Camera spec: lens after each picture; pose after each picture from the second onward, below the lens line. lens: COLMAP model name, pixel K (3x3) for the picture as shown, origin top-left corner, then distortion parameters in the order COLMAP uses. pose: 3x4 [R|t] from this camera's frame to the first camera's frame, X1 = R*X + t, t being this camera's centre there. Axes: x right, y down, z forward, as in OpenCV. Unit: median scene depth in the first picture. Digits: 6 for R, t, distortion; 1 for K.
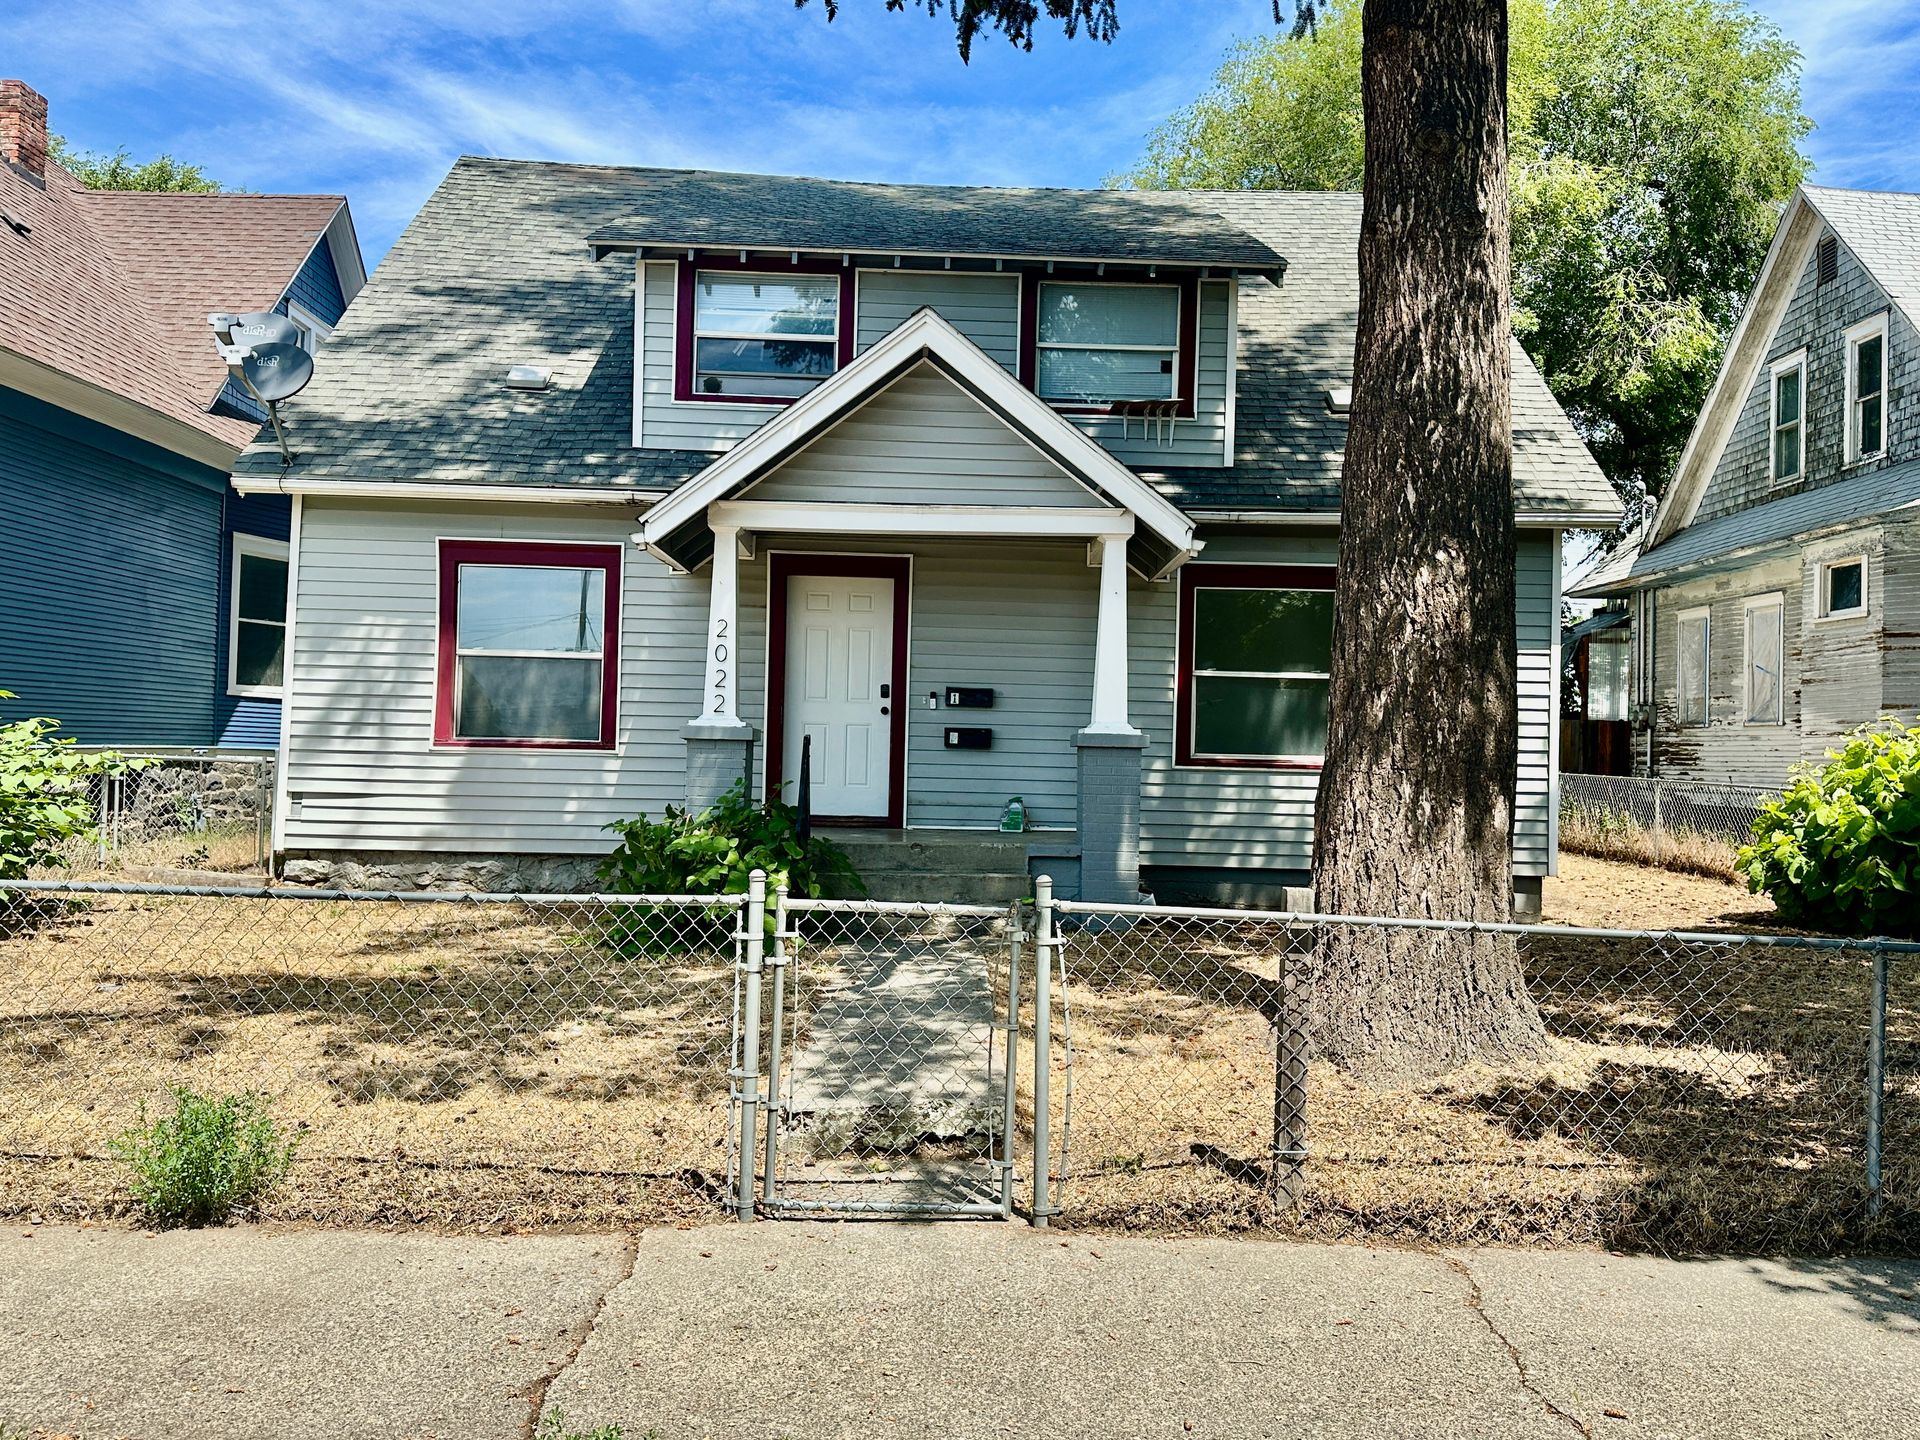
lens RADIAL K [[1522.3, 0, 948.2], [0, 1522.3, 717.6], [0, 0, 1]] dist [0.060254, -0.079381]
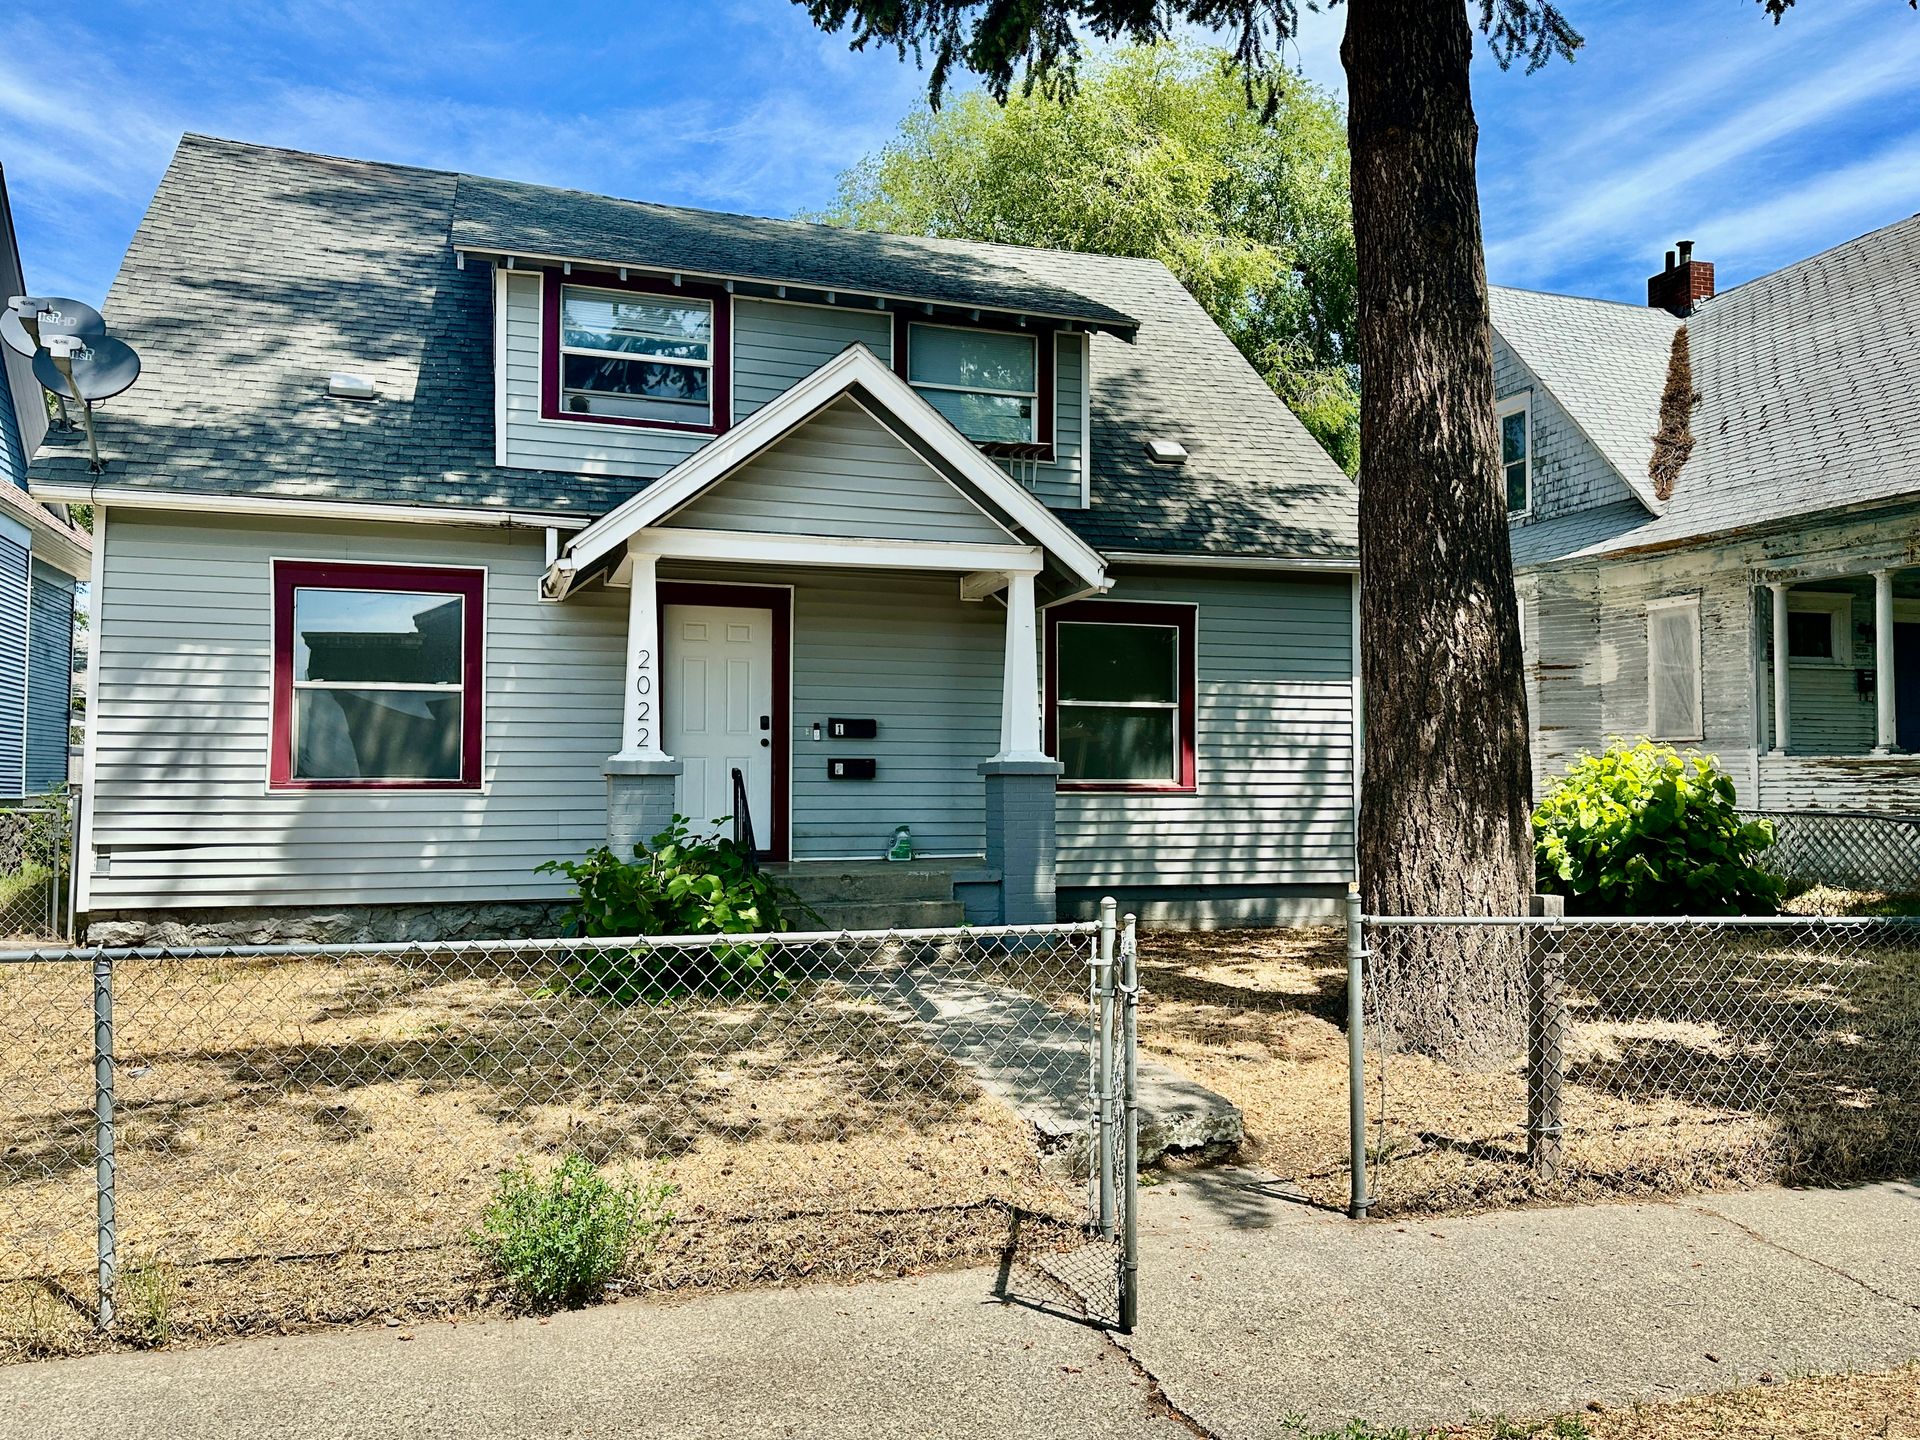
lens RADIAL K [[1522.3, 0, 964.6], [0, 1522.3, 722.2], [0, 0, 1]] dist [0.060254, -0.079381]
pose [[0.956679, -0.009471, 0.290990, -0.224046], [0.014147, 0.999802, -0.013970, -0.002425], [-0.290800, 0.017482, 0.956624, 0.016699]]
